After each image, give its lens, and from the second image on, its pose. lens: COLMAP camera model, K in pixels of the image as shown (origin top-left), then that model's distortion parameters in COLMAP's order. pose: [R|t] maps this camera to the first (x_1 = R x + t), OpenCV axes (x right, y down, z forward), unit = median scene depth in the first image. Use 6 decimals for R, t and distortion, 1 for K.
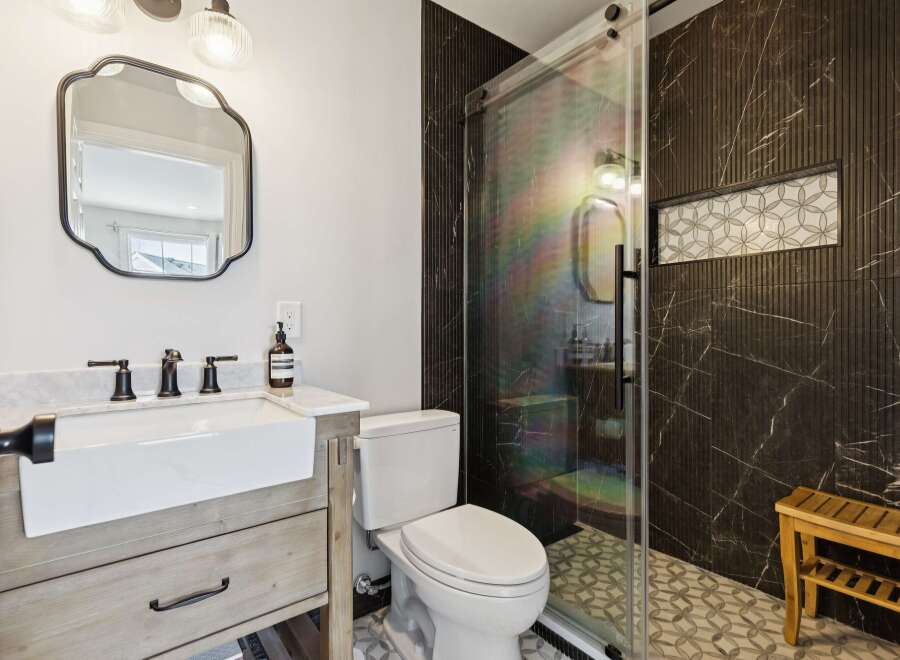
lens RADIAL K [[454.9, 0, 451.1], [0, 454.9, 328.5], [0, 0, 1]] dist [0.002857, 0.000360]
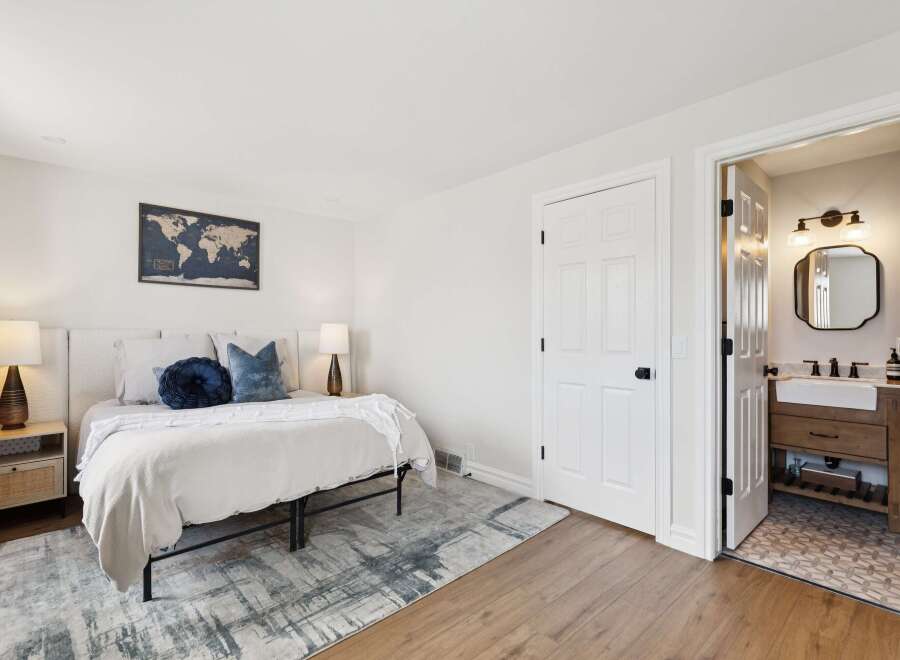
lens RADIAL K [[454.9, 0, 451.1], [0, 454.9, 328.5], [0, 0, 1]] dist [0.002857, 0.000360]
pose [[0.101876, -0.010354, -0.994743, 1.706146], [-0.014029, 0.999831, -0.011844, -0.059296], [0.994698, 0.015162, 0.101714, -1.399109]]
